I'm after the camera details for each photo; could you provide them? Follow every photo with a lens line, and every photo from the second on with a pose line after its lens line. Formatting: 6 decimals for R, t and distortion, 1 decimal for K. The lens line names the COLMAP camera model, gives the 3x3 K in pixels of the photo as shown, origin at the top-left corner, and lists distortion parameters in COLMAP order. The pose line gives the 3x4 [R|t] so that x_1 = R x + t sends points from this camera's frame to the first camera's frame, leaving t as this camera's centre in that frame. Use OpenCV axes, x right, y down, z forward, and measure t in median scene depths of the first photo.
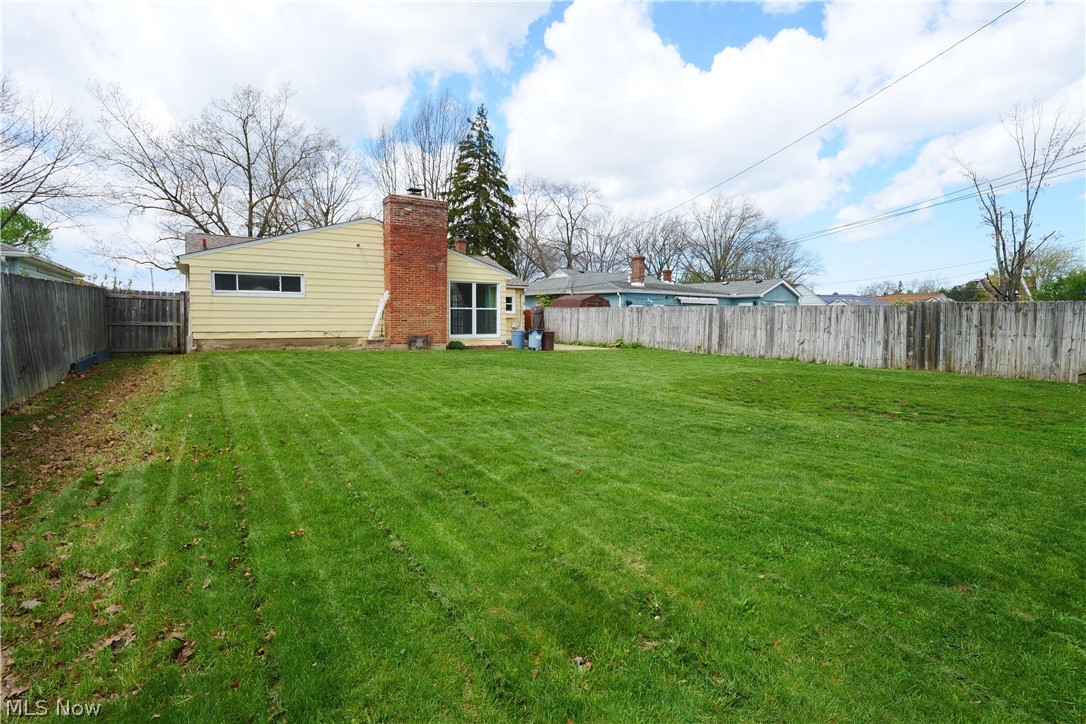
lens RADIAL K [[528.1, 0, 535.2], [0, 528.1, 352.2], [0, 0, 1]] dist [-0.010543, -0.004449]
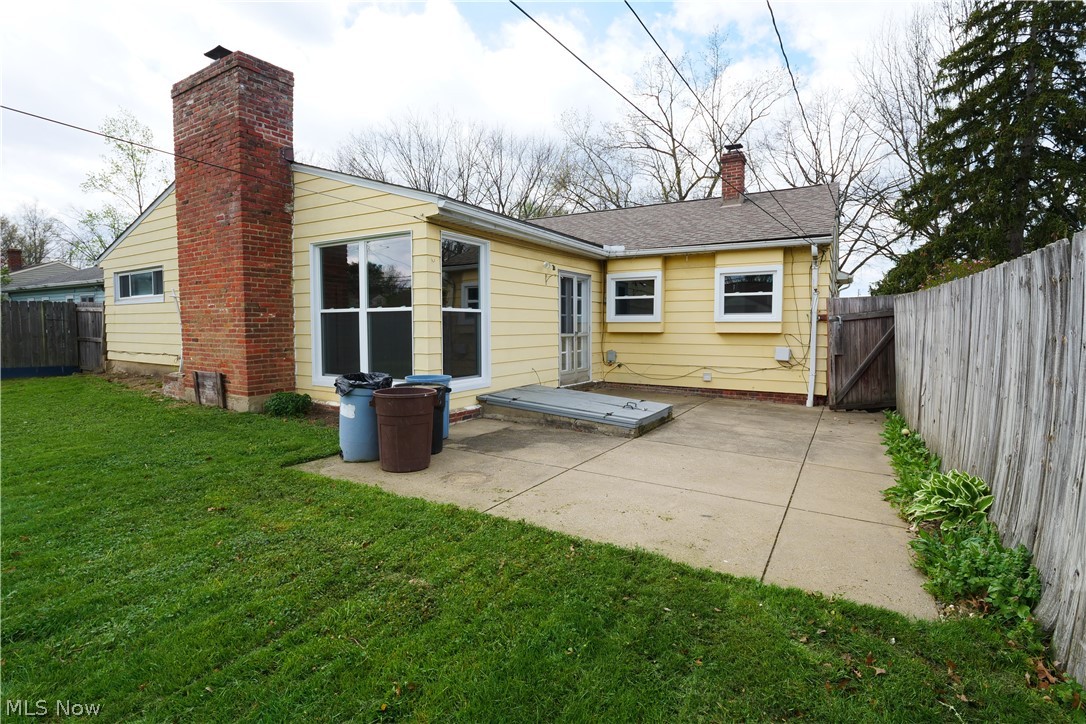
lens RADIAL K [[526.9, 0, 535.3], [0, 526.9, 353.3], [0, 0, 1]] dist [-0.010105, -0.001263]
pose [[0.425855, 0.039039, -0.903949, 0.274549], [-0.057533, 0.998215, 0.016006, -0.064353], [0.902961, 0.045190, 0.427341, 0.945892]]
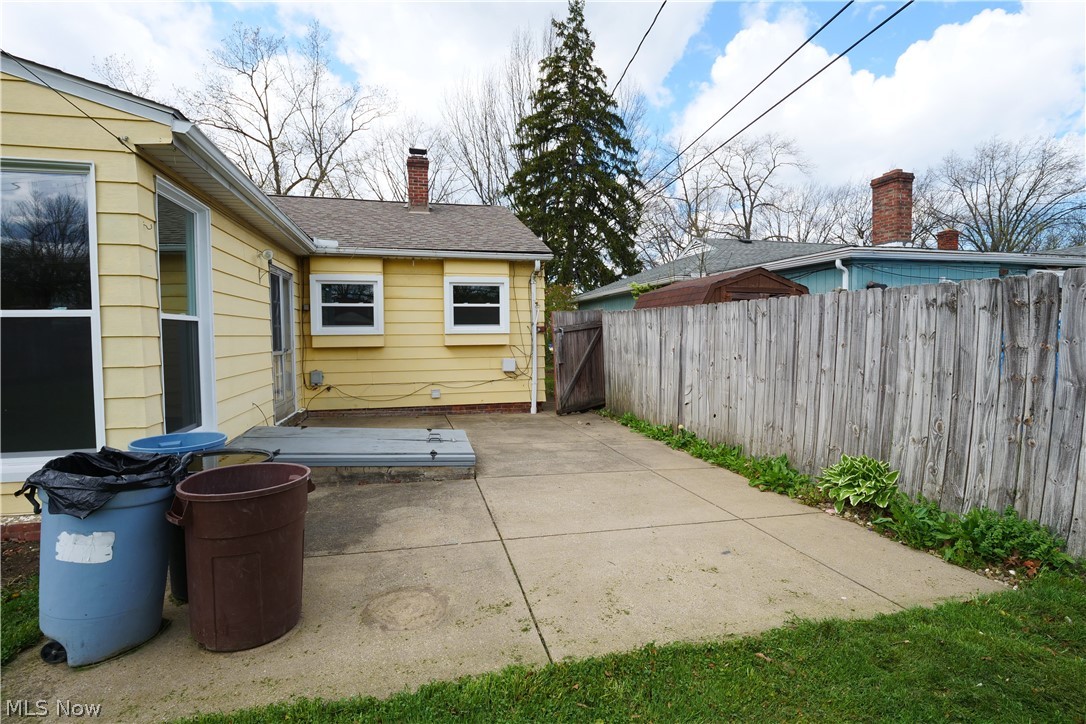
lens RADIAL K [[528.1, 0, 535.2], [0, 528.1, 352.2], [0, 0, 1]] dist [-0.010543, -0.004449]
pose [[0.939583, -0.006828, -0.342252, 0.131805], [-0.004510, 0.999467, -0.032321, -0.065005], [0.342290, 0.031912, 0.939052, 0.902920]]
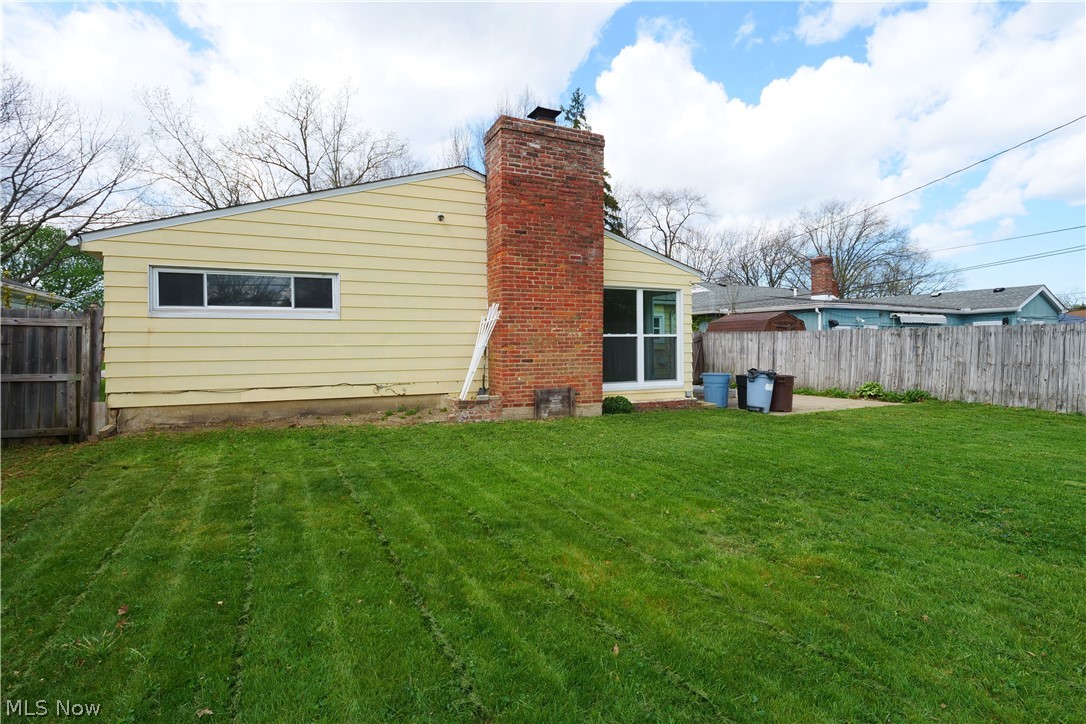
lens RADIAL K [[528.1, 0, 535.2], [0, 528.1, 352.2], [0, 0, 1]] dist [-0.010543, -0.004449]
pose [[0.992276, -0.014660, -0.123182, -0.156229], [0.007960, 0.998471, -0.054705, -0.035221], [0.123796, 0.053302, 0.990875, 0.433983]]
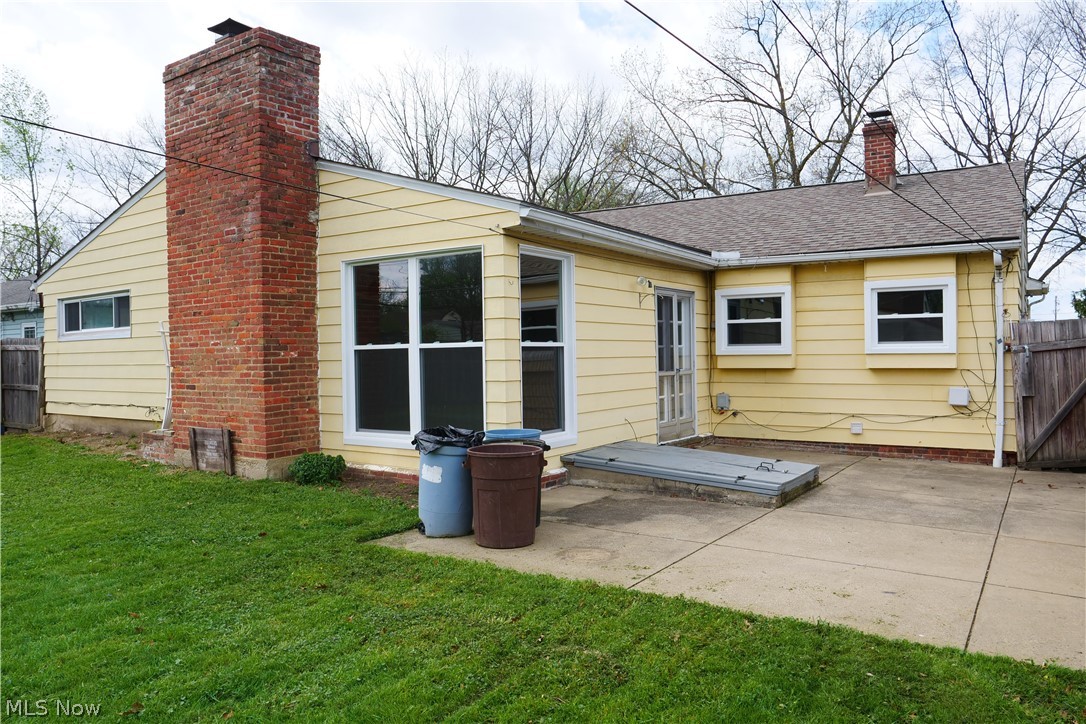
lens RADIAL K [[784.6, 0, 543.0], [0, 784.6, 362.0], [0, 0, 1]] dist [-0.050158, 0.007505]
pose [[0.389973, -0.006191, -0.920805, 0.308507], [-0.045076, 0.998650, -0.025805, -0.065493], [0.919722, 0.051569, 0.389168, 0.891925]]
